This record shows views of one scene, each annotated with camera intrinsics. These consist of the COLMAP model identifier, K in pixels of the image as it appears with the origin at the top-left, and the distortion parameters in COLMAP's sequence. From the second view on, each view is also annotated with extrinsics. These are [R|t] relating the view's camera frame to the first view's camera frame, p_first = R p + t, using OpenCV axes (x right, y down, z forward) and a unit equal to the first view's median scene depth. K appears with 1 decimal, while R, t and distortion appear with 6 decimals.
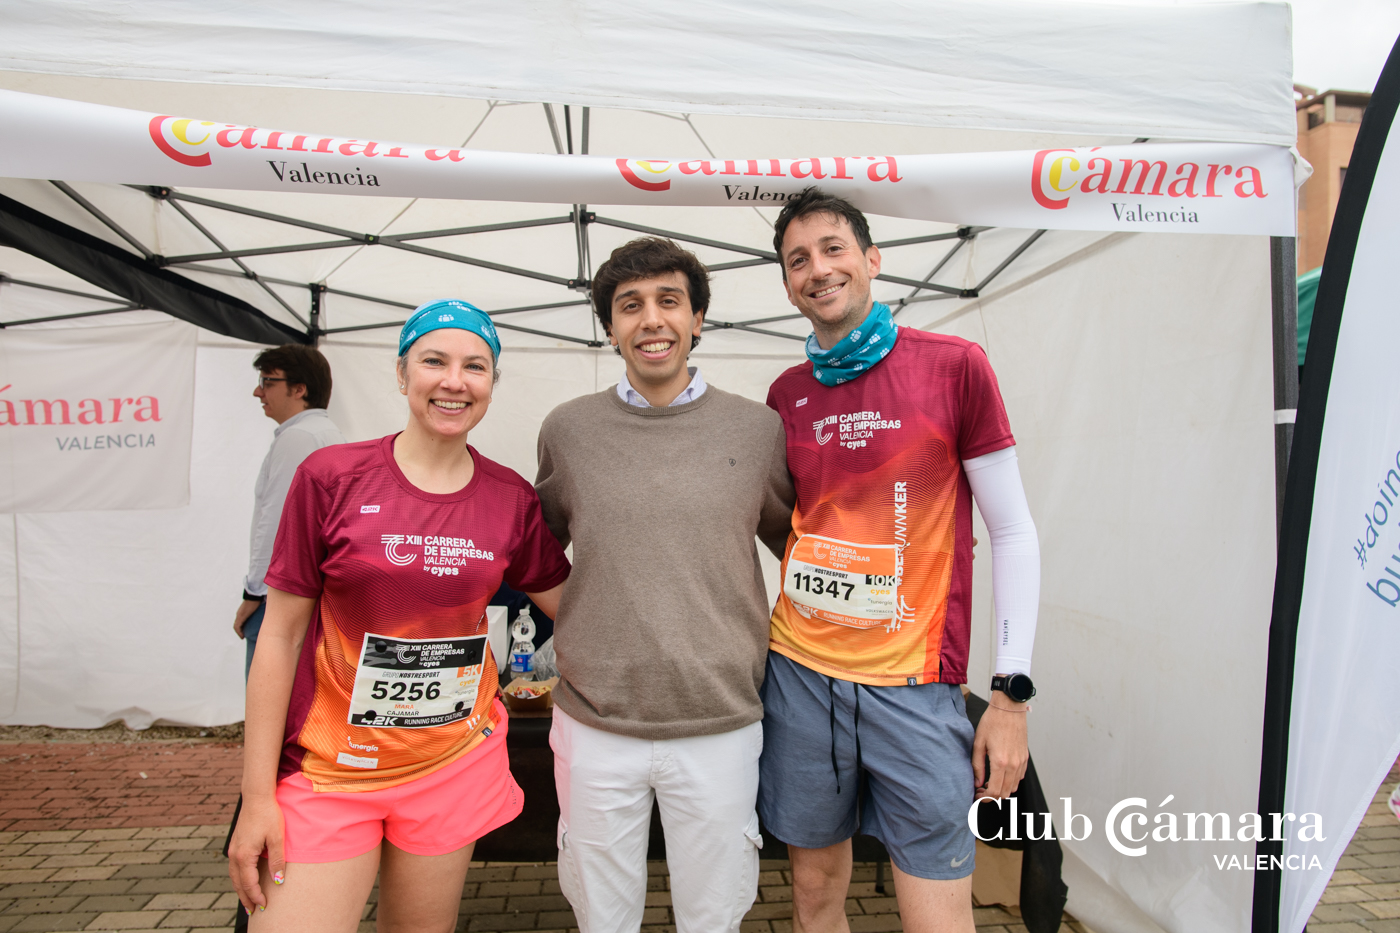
lens RADIAL K [[816.0, 0, 704.0], [0, 816.0, 466.8], [0, 0, 1]] dist [-0.041379, 0.019680]
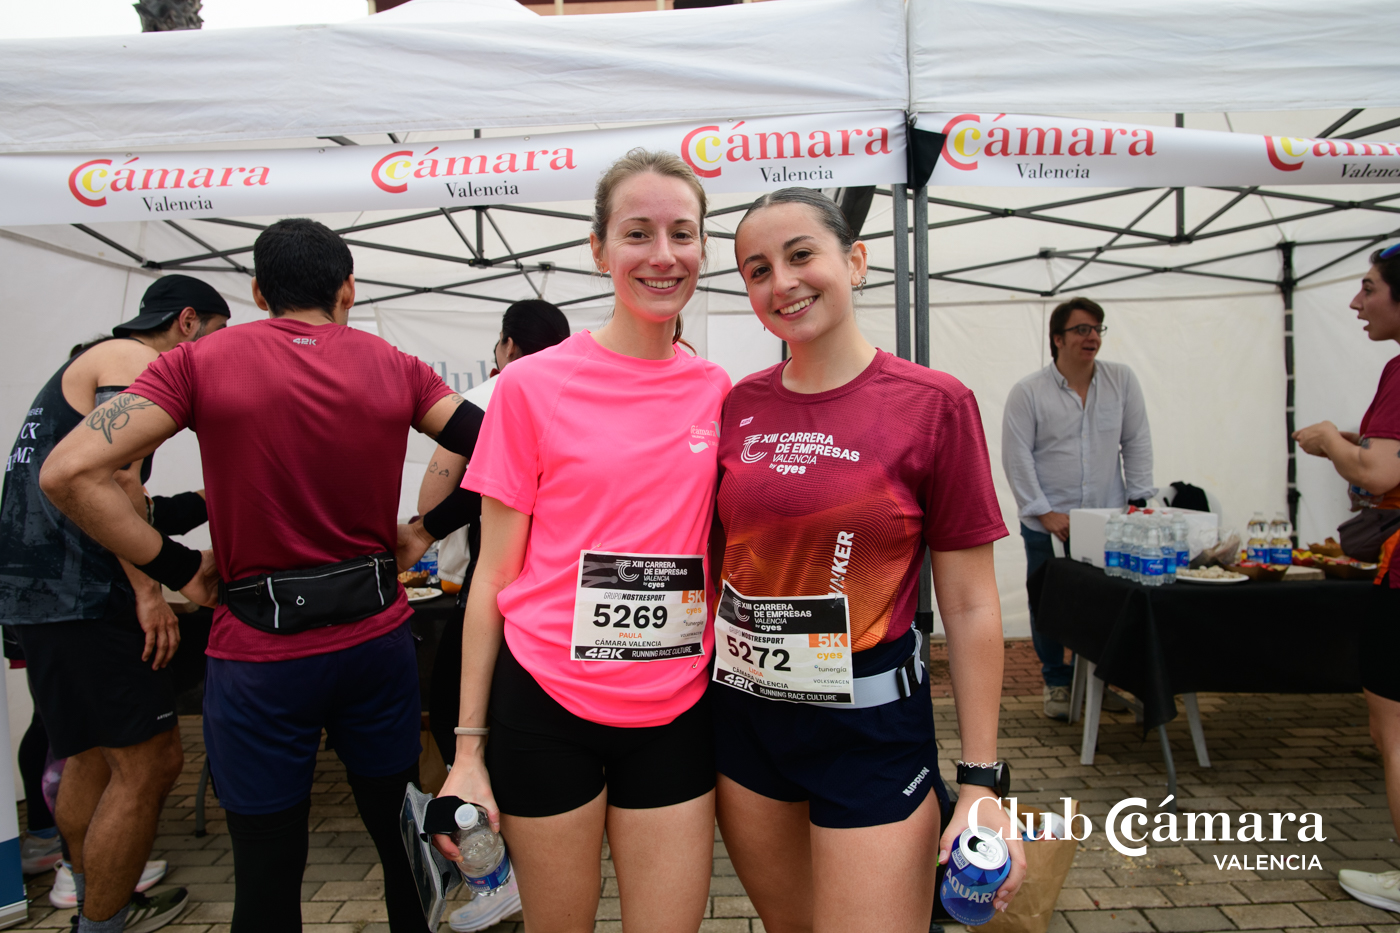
lens RADIAL K [[813.2, 0, 703.0], [0, 813.2, 464.6], [0, 0, 1]] dist [-0.037339, 0.015608]
pose [[0.990445, -0.032779, -0.133956, -1.281252], [0.039491, 0.998078, 0.047762, 0.034538], [0.132133, -0.052595, 0.989836, -0.493416]]
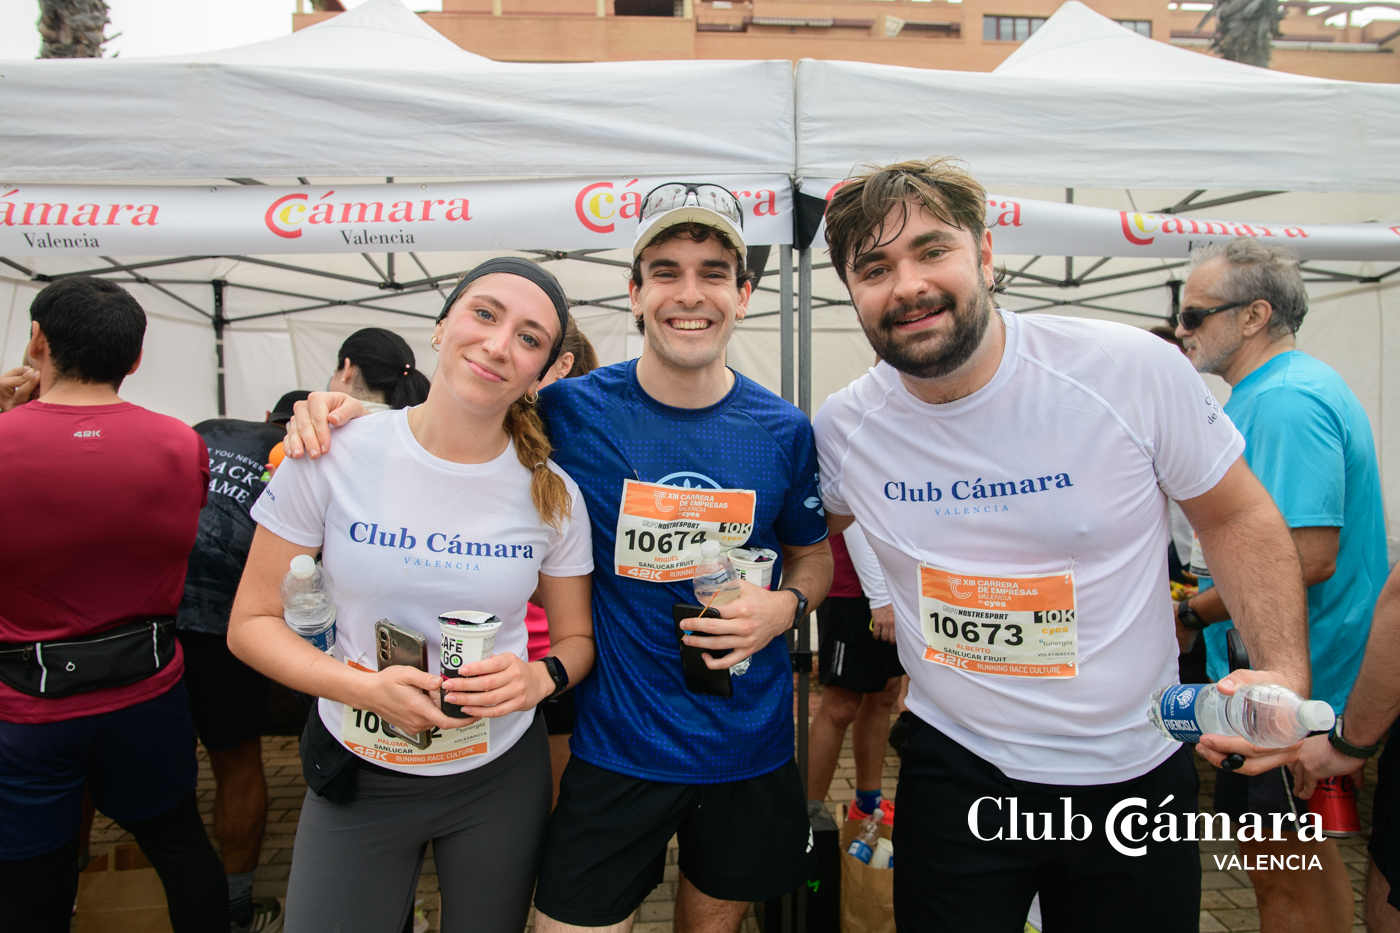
lens RADIAL K [[816.0, 0, 704.0], [0, 816.0, 466.8], [0, 0, 1]] dist [-0.041379, 0.019680]
pose [[0.998201, -0.020141, -0.056471, -1.197584], [0.023172, 0.998297, 0.053540, -0.041865], [0.055296, -0.054752, 0.996968, -0.532755]]
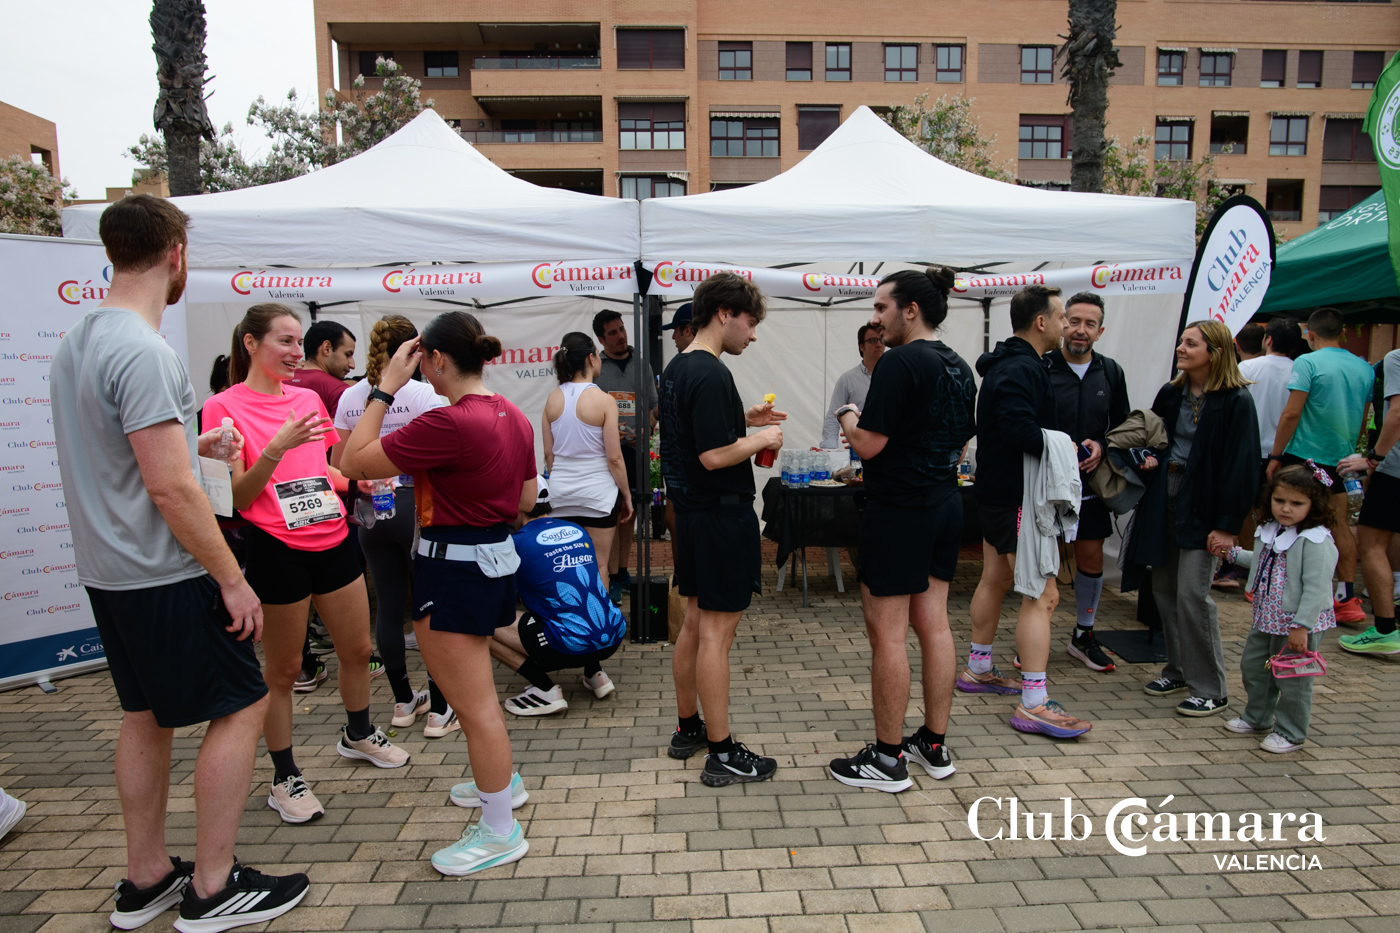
lens RADIAL K [[823.7, 0, 707.5], [0, 823.7, 450.1], [0, 0, 1]] dist [-0.036555, 0.016474]
pose [[0.996829, -0.017336, -0.077664, -0.693682], [0.025035, 0.994744, 0.099286, -0.076196], [0.075534, -0.100915, 0.992024, -1.916842]]
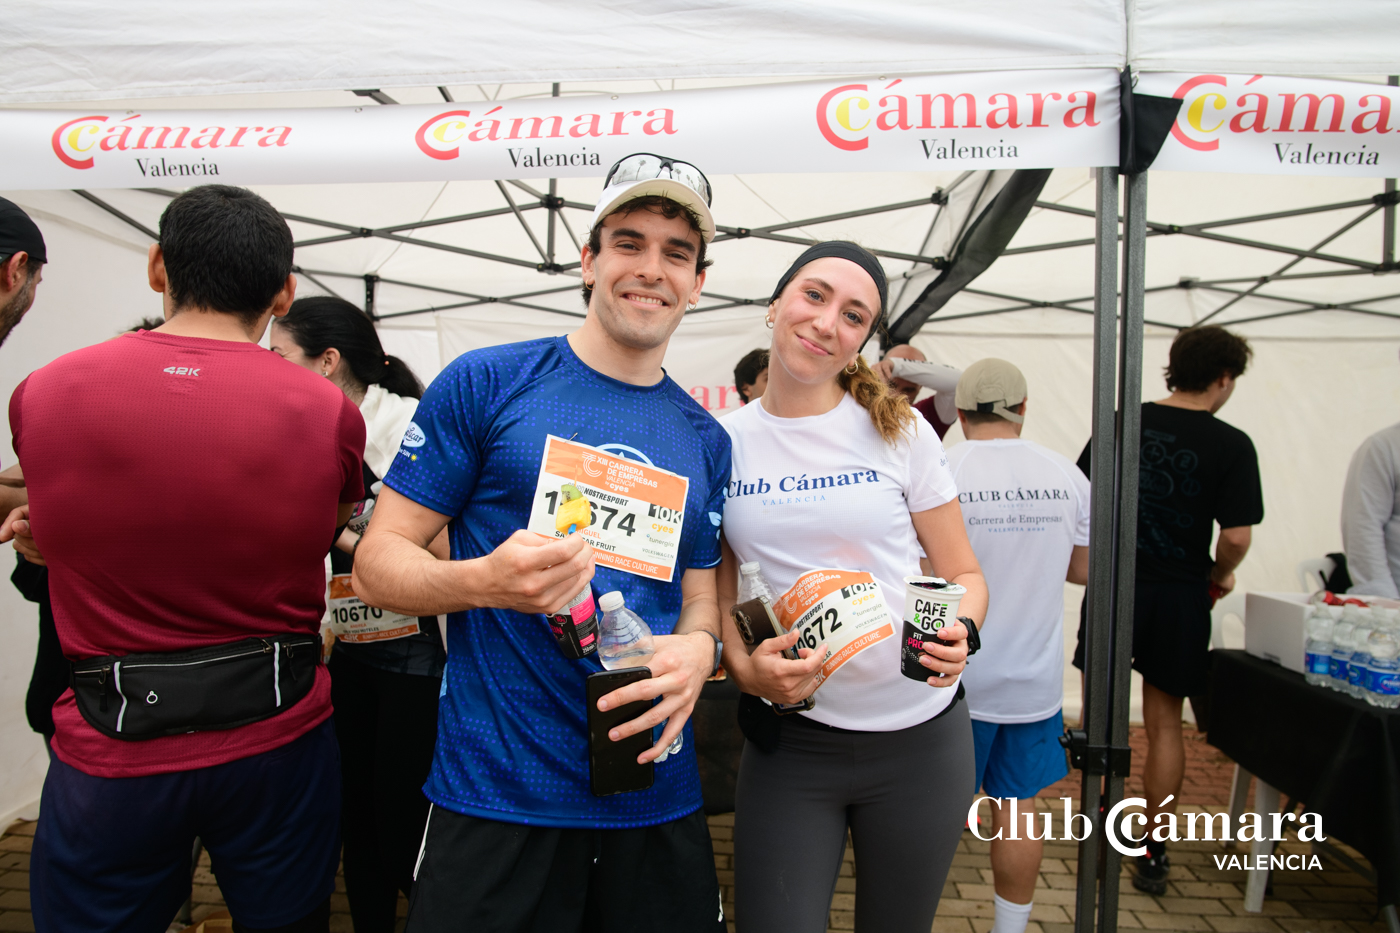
lens RADIAL K [[813.7, 0, 710.7], [0, 813.7, 445.9], [0, 0, 1]] dist [-0.046188, 0.023819]
pose [[0.980333, 0.006735, -0.197236, -1.398743], [-0.008344, 0.999938, -0.007327, 0.003737], [0.197174, 0.008829, 0.980329, -0.179793]]
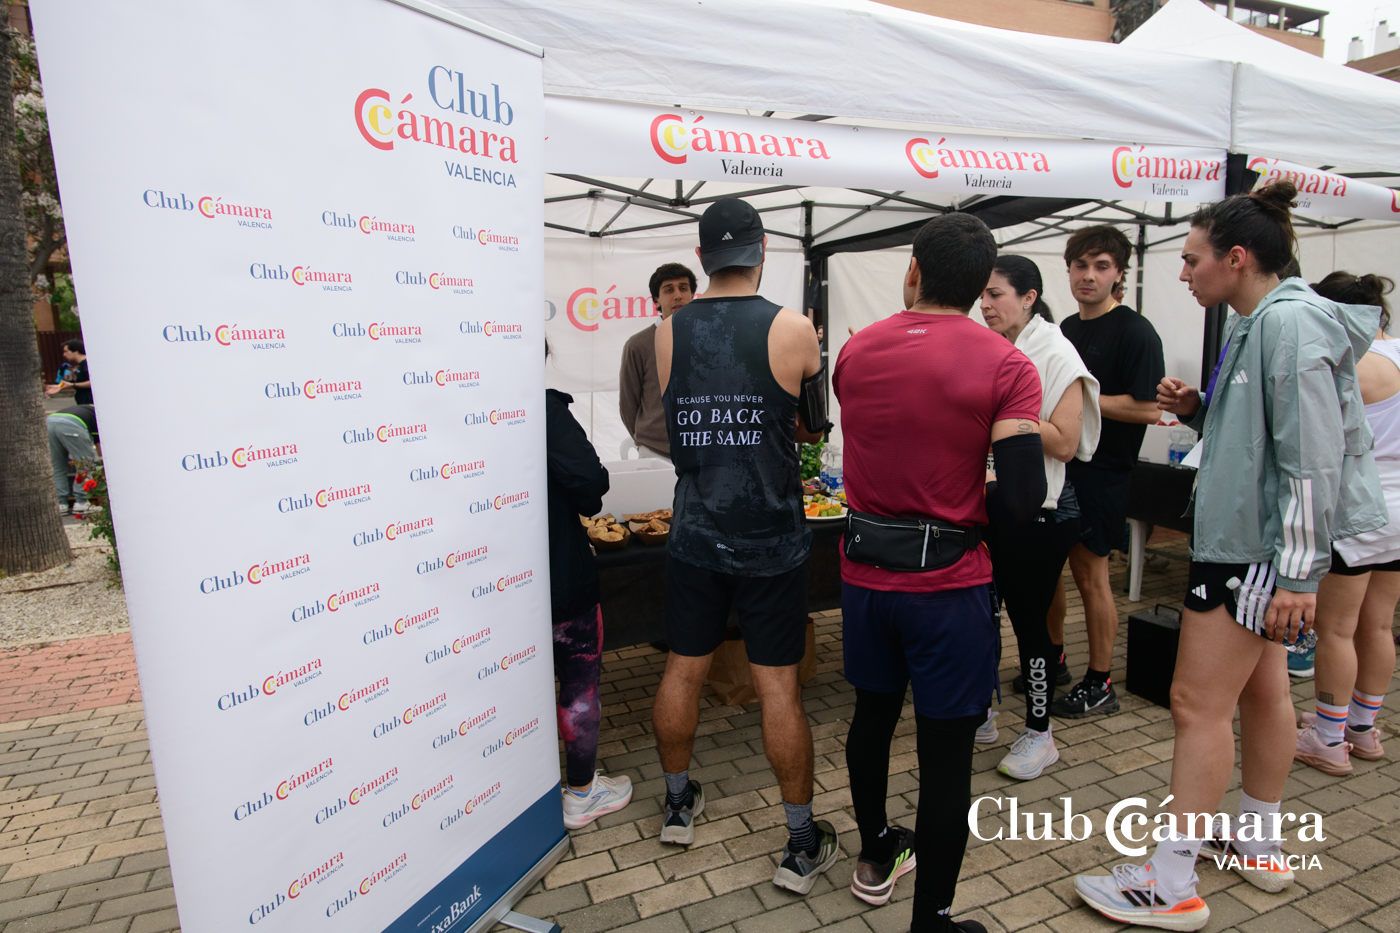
lens RADIAL K [[816.0, 0, 704.0], [0, 816.0, 466.8], [0, 0, 1]] dist [-0.041379, 0.019680]
pose [[0.966533, -0.073070, 0.245916, -2.717884], [0.030209, 0.984327, 0.173749, -0.097867], [-0.254757, -0.160505, 0.953592, -0.681945]]
